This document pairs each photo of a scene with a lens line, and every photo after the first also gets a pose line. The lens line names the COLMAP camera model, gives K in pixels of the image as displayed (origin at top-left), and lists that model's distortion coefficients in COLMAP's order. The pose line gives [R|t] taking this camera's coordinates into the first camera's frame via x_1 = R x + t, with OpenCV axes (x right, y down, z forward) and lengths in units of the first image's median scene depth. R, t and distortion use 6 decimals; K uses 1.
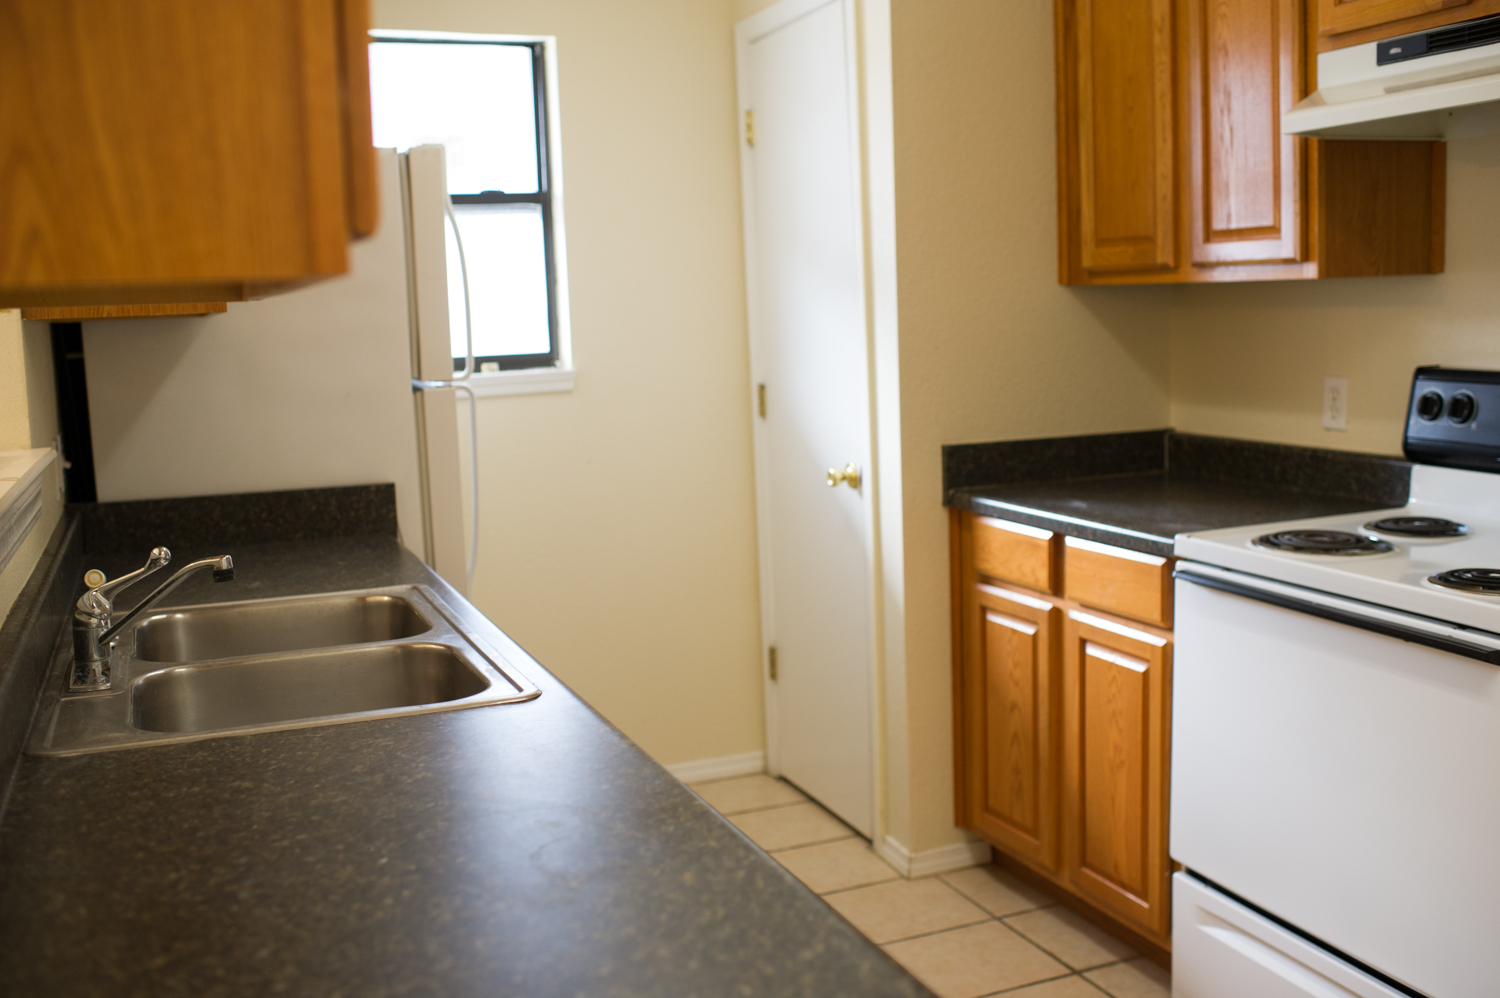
lens RADIAL K [[1490.5, 0, 768.1], [0, 1490.5, 470.4], [0, 0, 1]] dist [-0.059669, 0.000000]
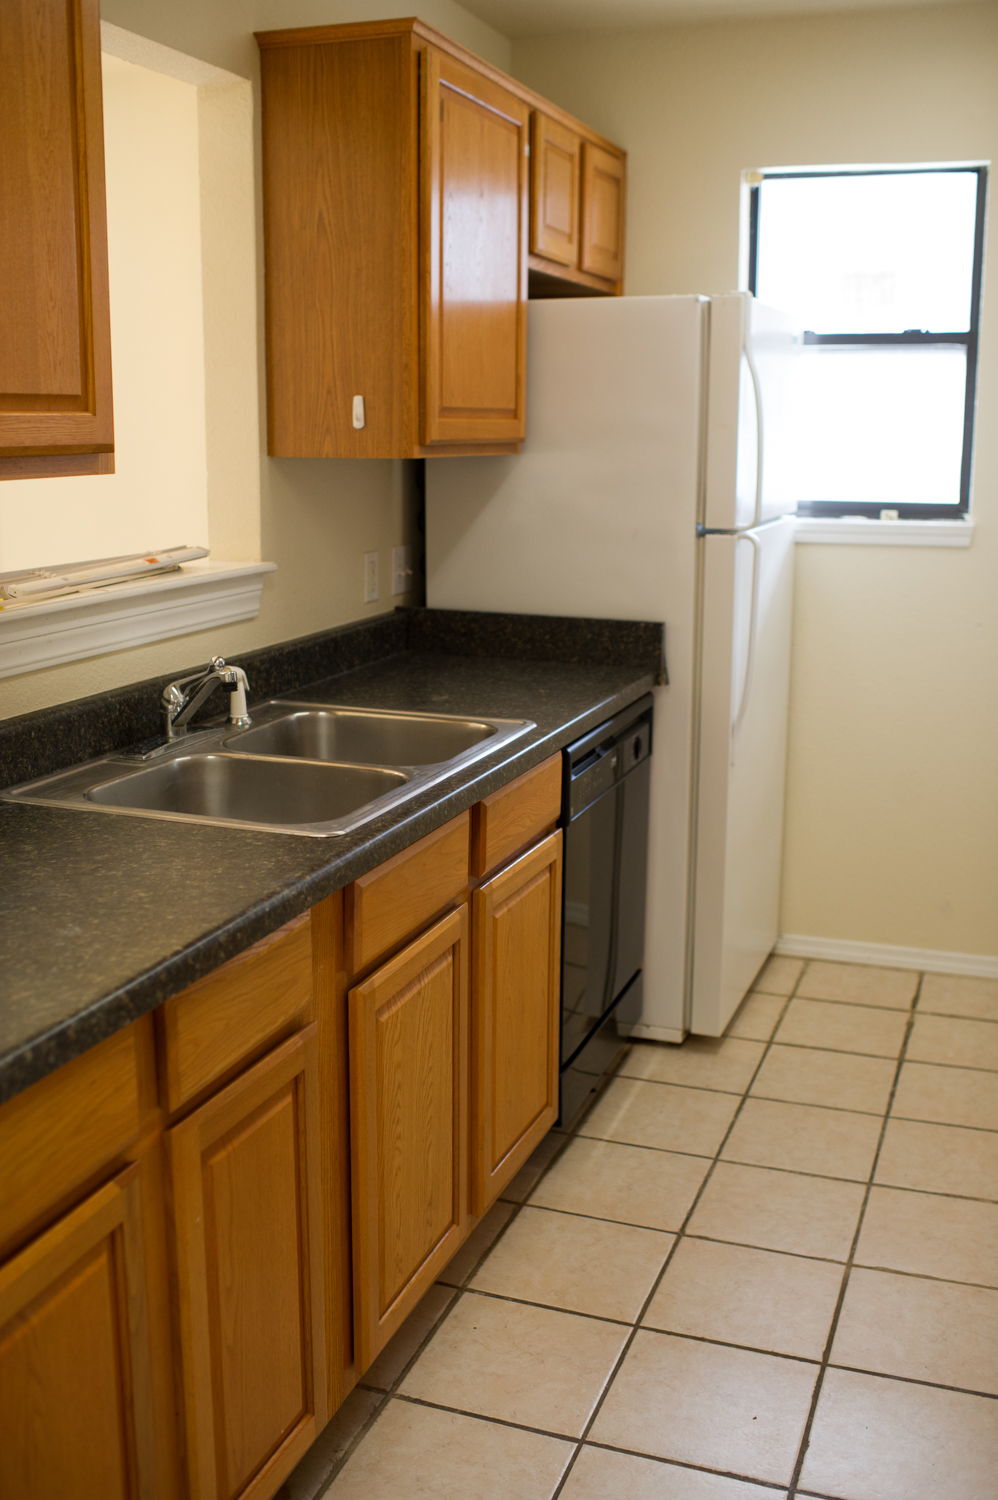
lens RADIAL K [[1490.5, 0, 504.2], [0, 1490.5, 752.6], [0, 0, 1]] dist [-0.059669, 0.000000]
pose [[0.751357, 0.183477, -0.633876, 0.360664], [-0.106592, 0.981700, 0.157808, -0.057611], [0.651230, -0.051004, 0.757165, 0.125731]]
